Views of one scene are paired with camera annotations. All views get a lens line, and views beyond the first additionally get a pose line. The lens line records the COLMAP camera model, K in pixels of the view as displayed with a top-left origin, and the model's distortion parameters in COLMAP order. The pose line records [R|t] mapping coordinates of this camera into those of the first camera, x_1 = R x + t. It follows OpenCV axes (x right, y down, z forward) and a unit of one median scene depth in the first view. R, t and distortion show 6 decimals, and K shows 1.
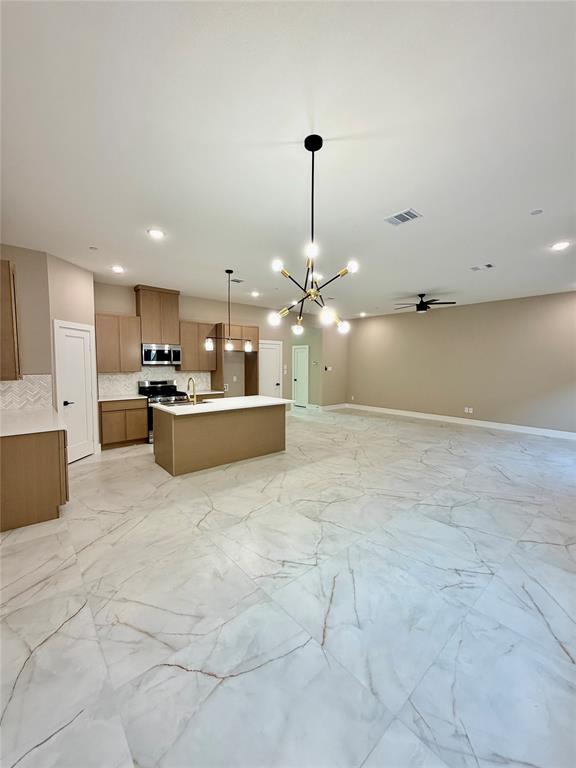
lens RADIAL K [[307.6, 0, 284.7], [0, 307.6, 384.0], [0, 0, 1]] dist [-0.000899, 0.000064]
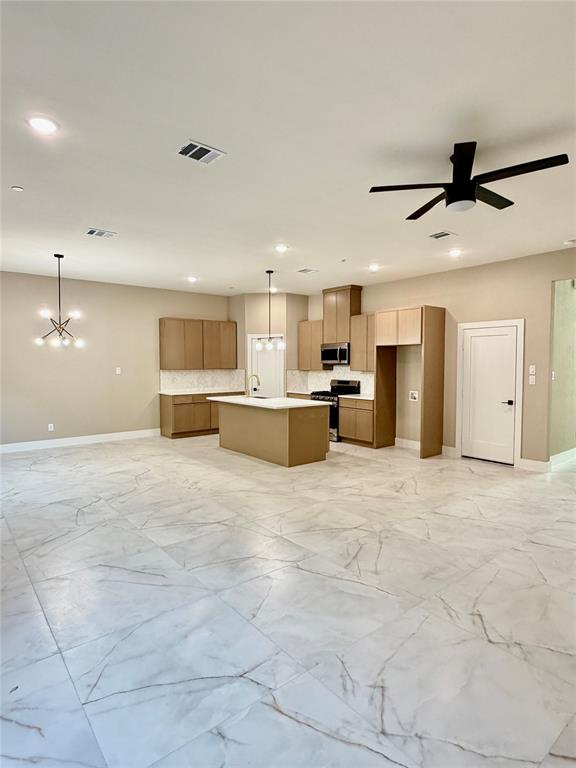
lens RADIAL K [[425.4, 0, 283.0], [0, 425.4, 380.8], [0, 0, 1]] dist [-0.002798, 0.002176]
pose [[-0.034838, 0.037849, -0.998676, 1.398682], [-0.069862, 0.996746, 0.040213, -0.073925], [0.996948, 0.071170, -0.032080, 1.257123]]
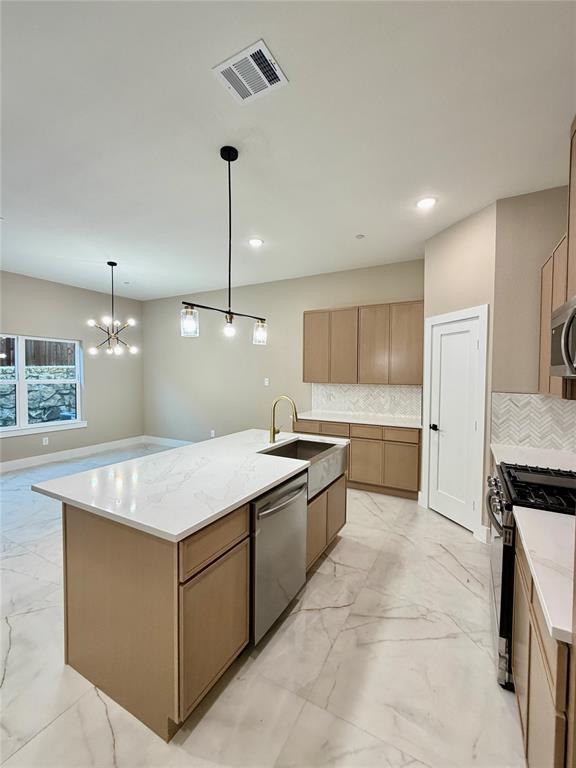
lens RADIAL K [[315.7, 0, 286.9], [0, 315.7, 384.5], [0, 0, 1]] dist [0.001327, 0.000016]
pose [[-0.938976, -0.006219, -0.343926, -0.125745], [-0.040322, 0.994933, 0.092095, -0.098535], [0.341611, 0.100343, -0.934470, 1.649340]]
